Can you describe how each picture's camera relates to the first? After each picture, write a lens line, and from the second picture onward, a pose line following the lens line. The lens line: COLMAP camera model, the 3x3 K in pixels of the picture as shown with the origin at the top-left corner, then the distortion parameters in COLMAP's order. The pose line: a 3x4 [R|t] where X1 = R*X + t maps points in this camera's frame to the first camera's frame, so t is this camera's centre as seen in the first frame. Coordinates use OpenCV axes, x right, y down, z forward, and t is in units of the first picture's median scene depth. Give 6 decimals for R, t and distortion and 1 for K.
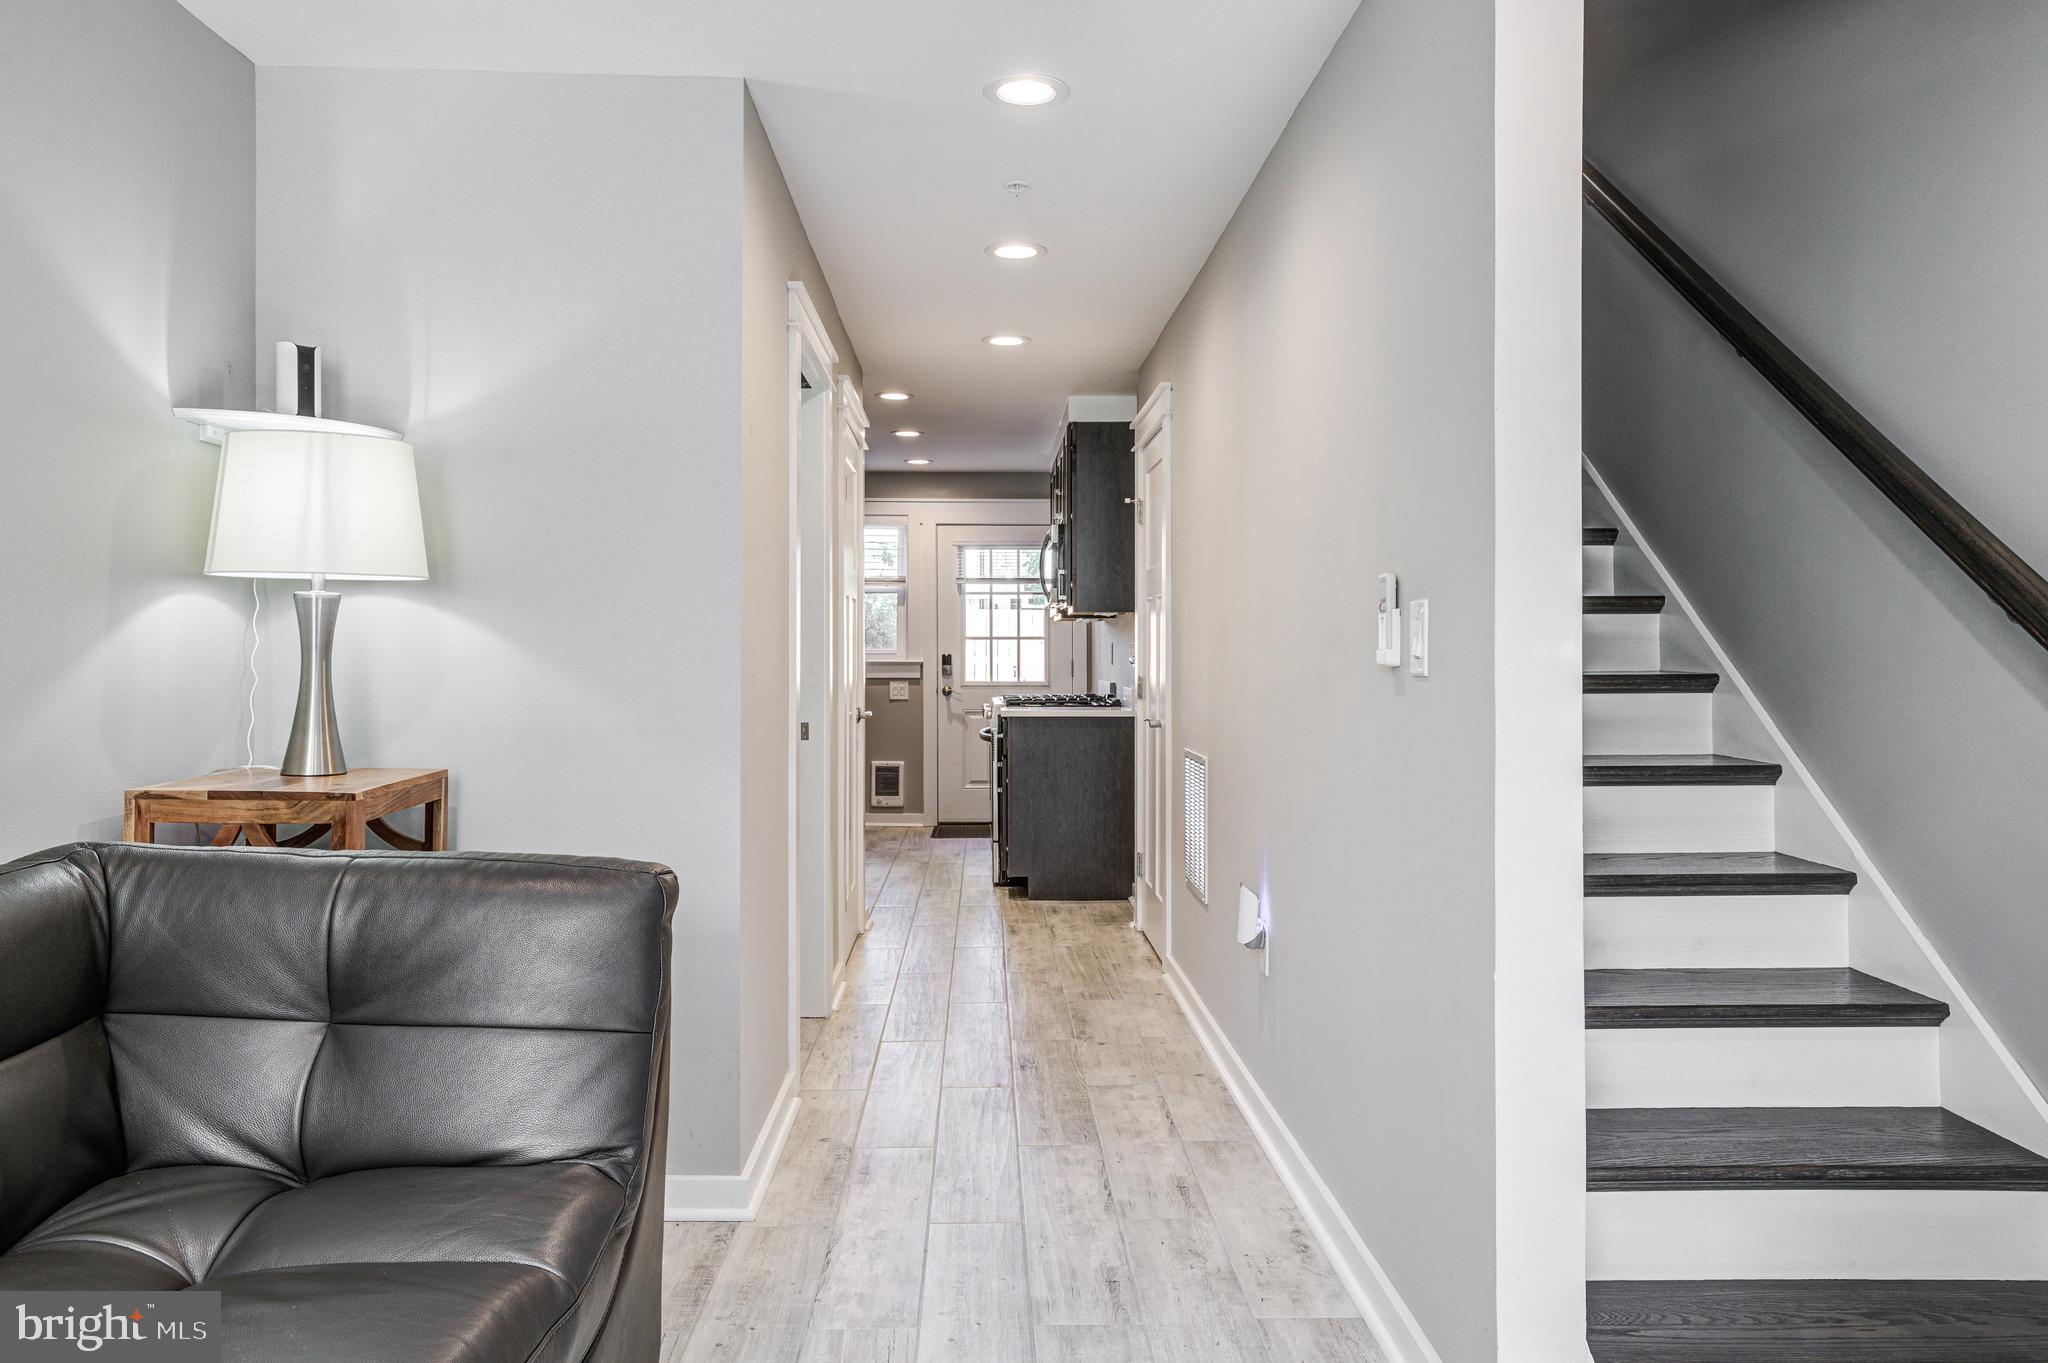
lens RADIAL K [[1424.4, 0, 1009.3], [0, 1424.4, 649.2], [0, 0, 1]] dist [-0.004671, 0.039626]
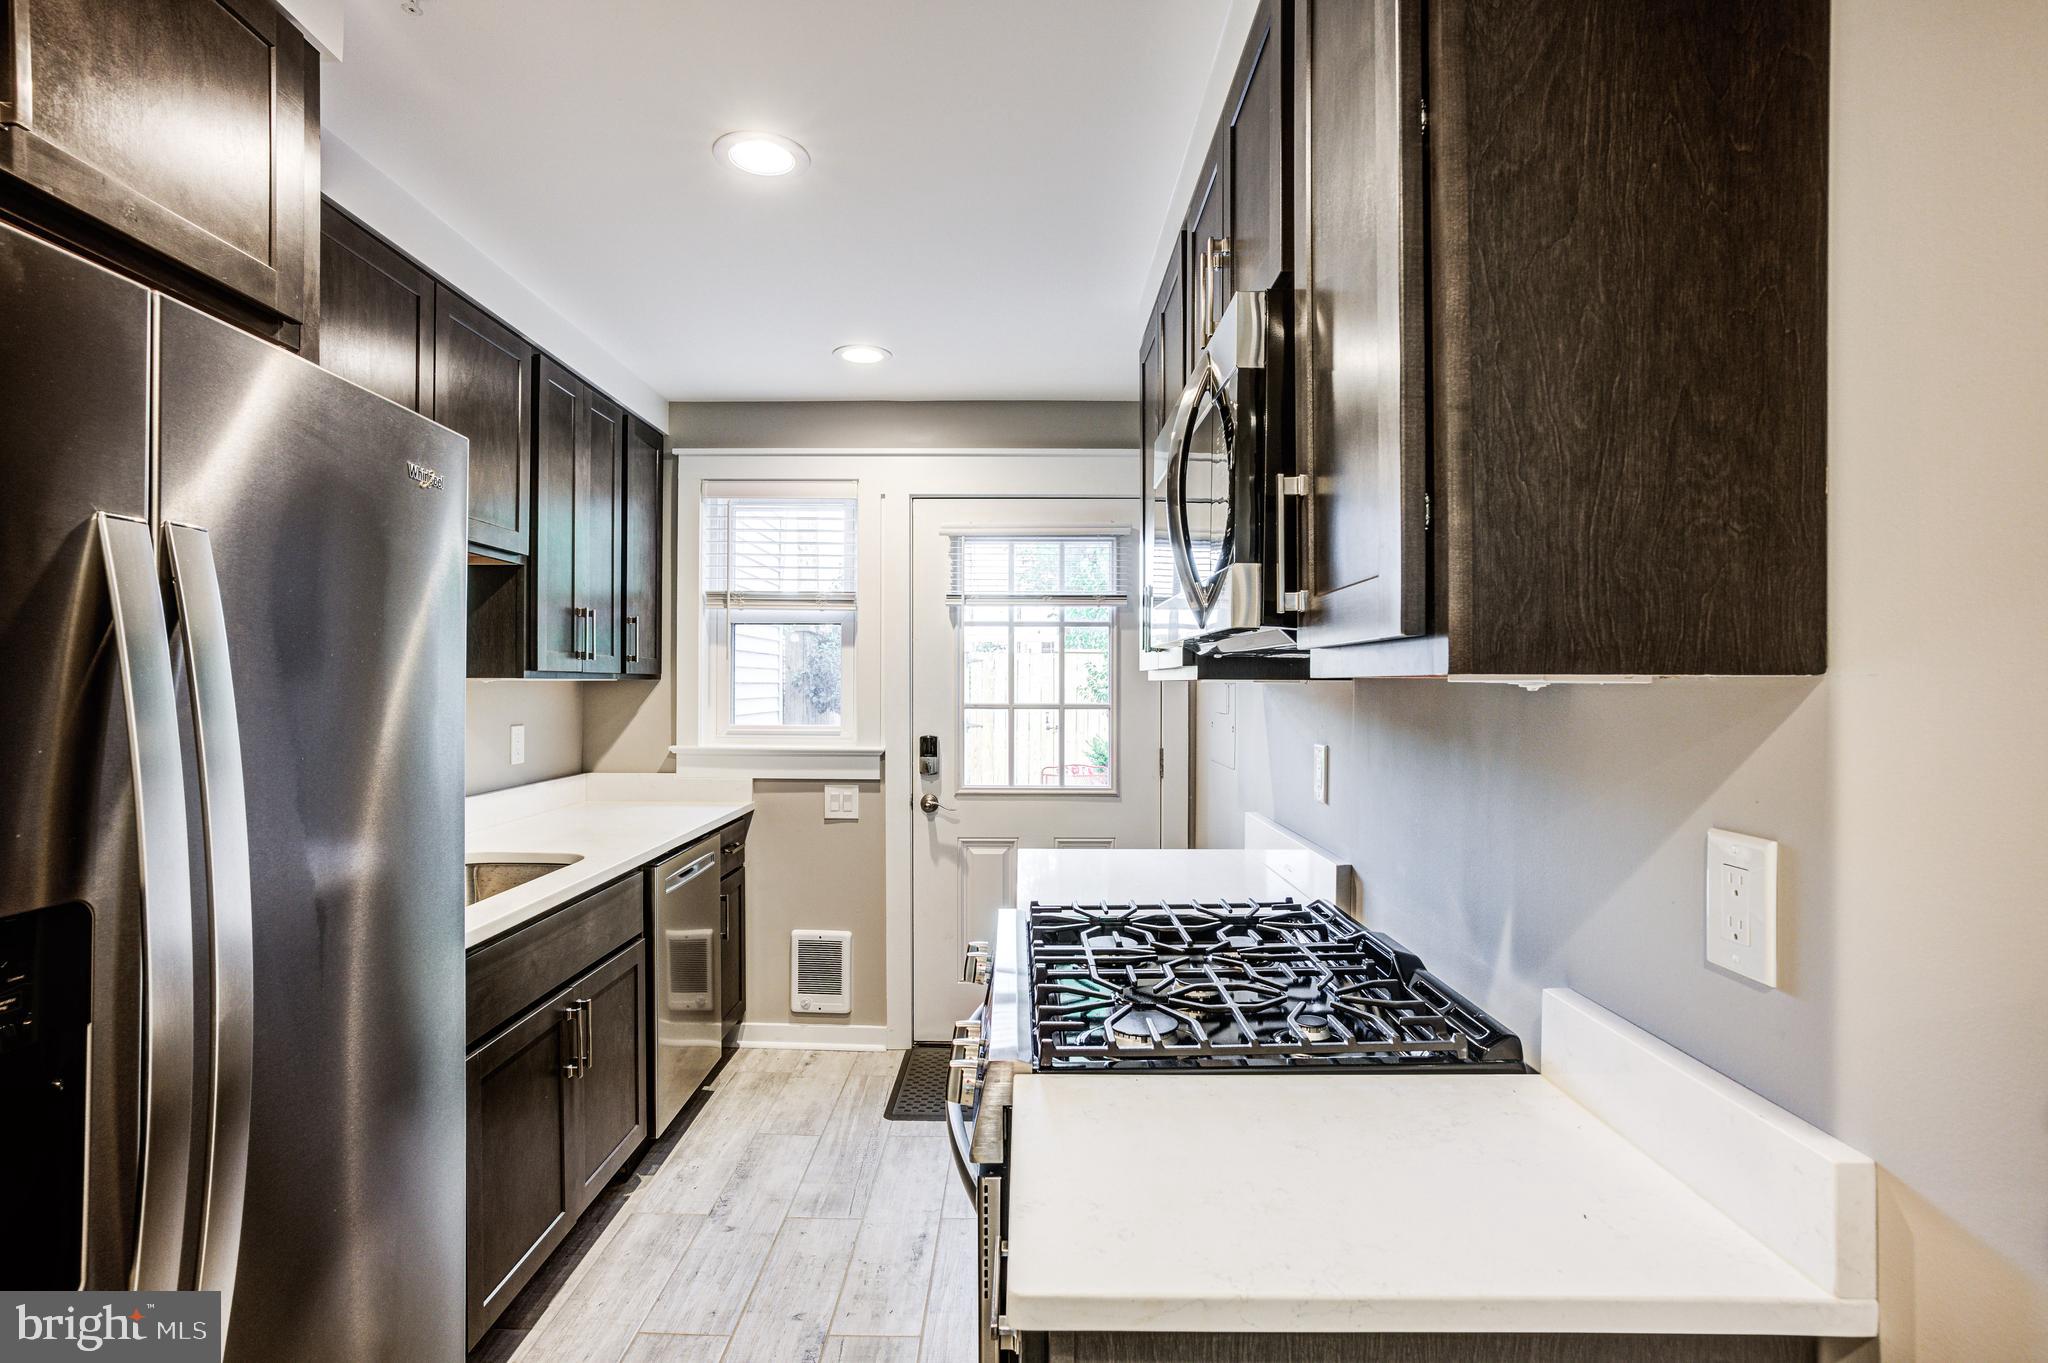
lens RADIAL K [[994.2, 0, 1015.4], [0, 994.2, 687.0], [0, 0, 1]] dist [-0.076024, 0.044576]
pose [[0.999683, 0.005590, -0.024565, -0.006902], [-0.005440, 0.999966, 0.006154, -0.060263], [0.024599, -0.006018, 0.999679, 2.134963]]
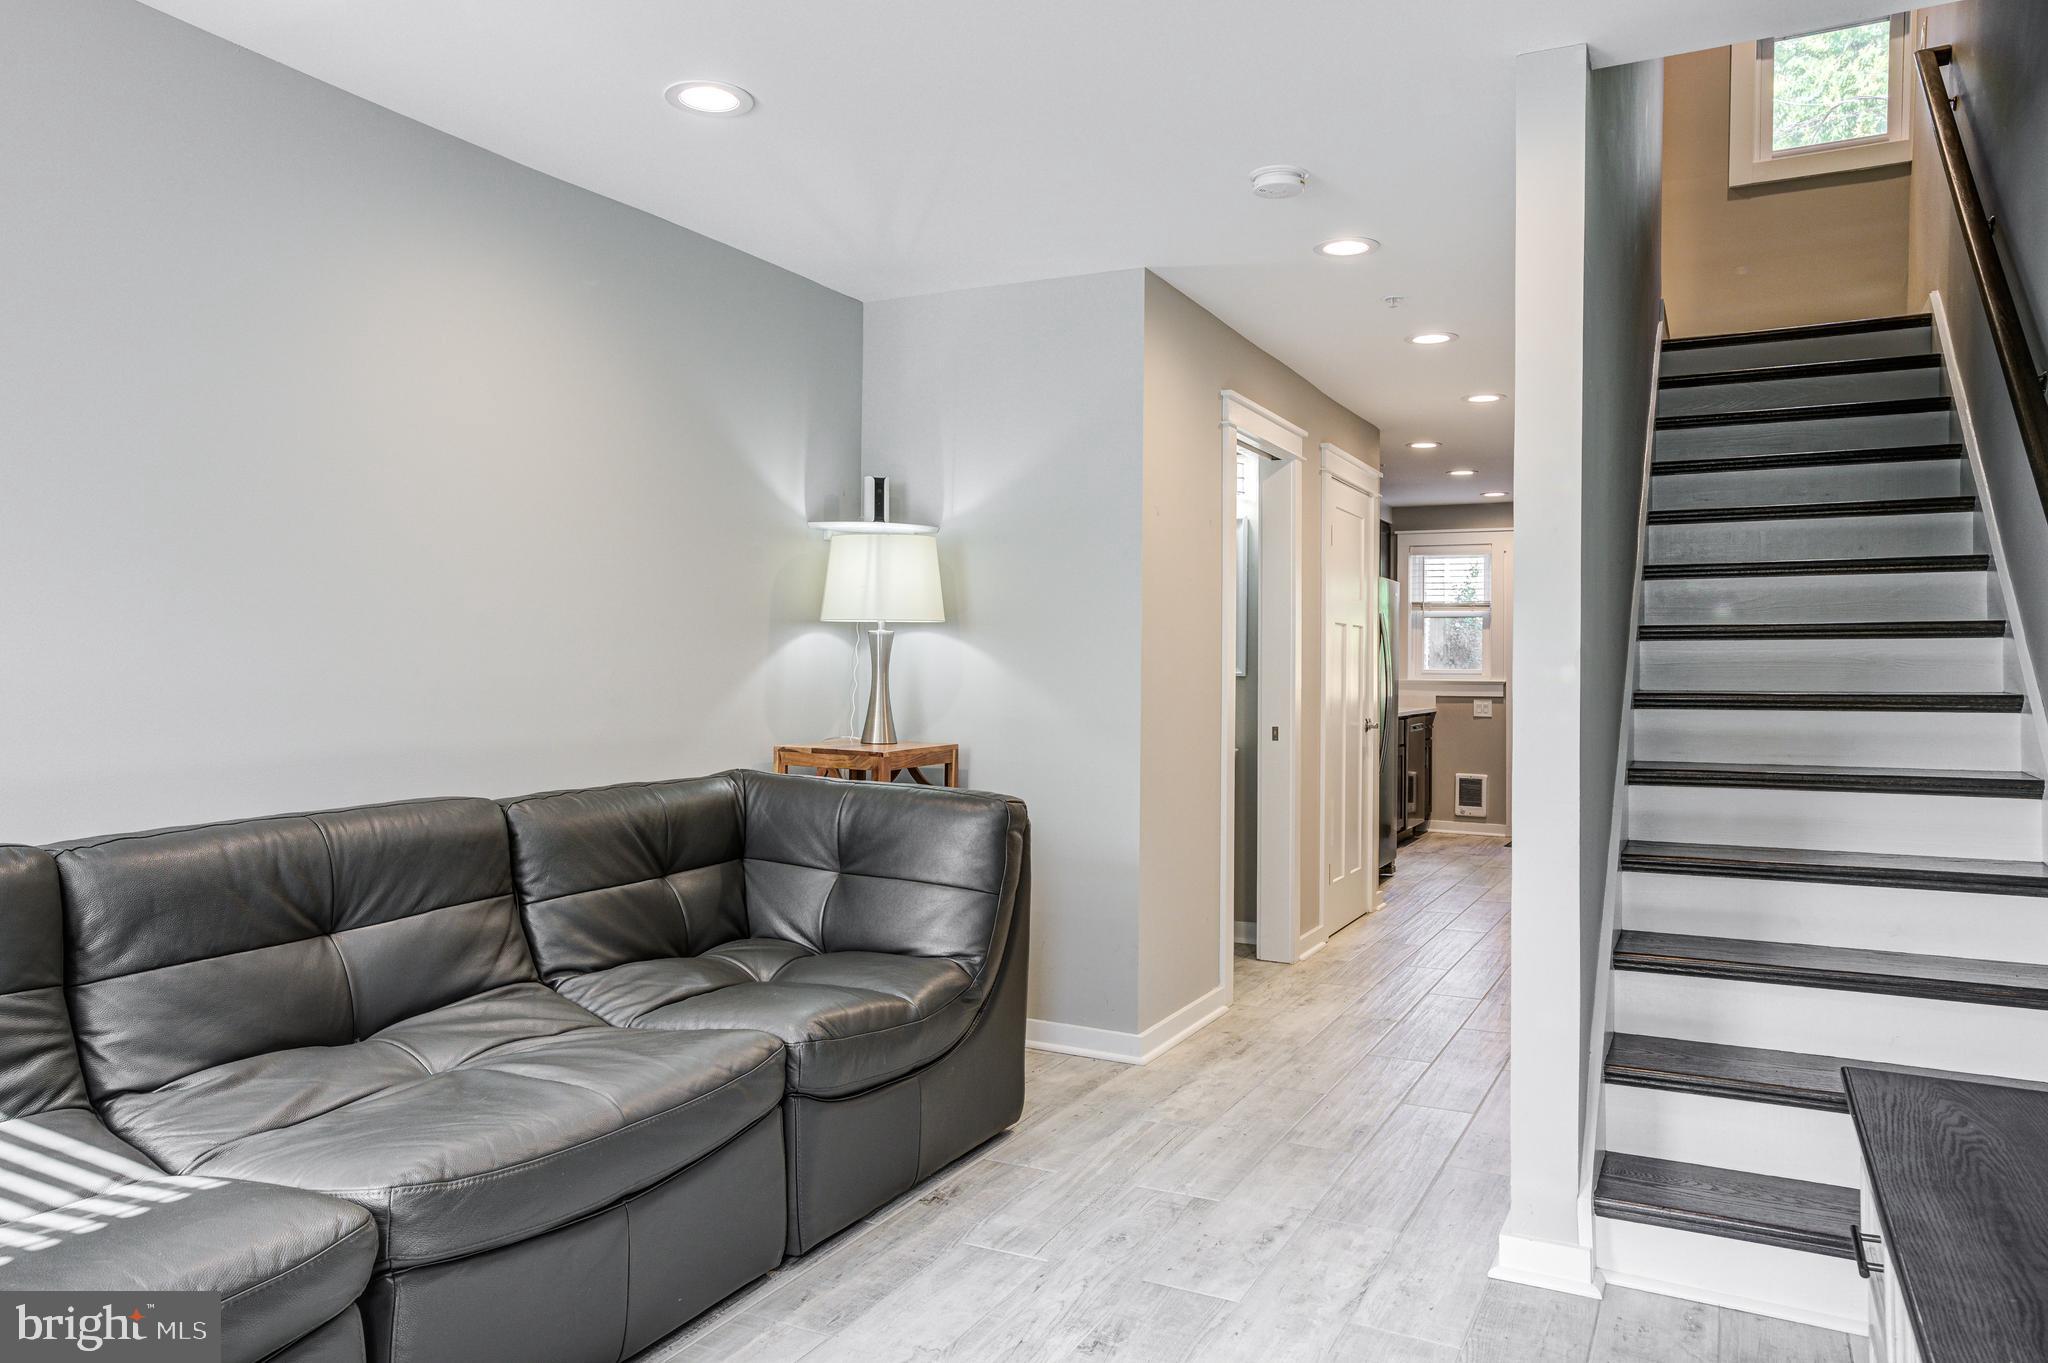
lens RADIAL K [[1404.0, 0, 1012.9], [0, 1404.0, 674.2], [0, 0, 1]] dist [-0.008833, 0.075010]
pose [[0.879698, 0.007404, -0.475475, 0.386797], [-0.005654, 0.999971, 0.005110, 0.000042], [0.475499, -0.001807, 0.879714, -0.316858]]
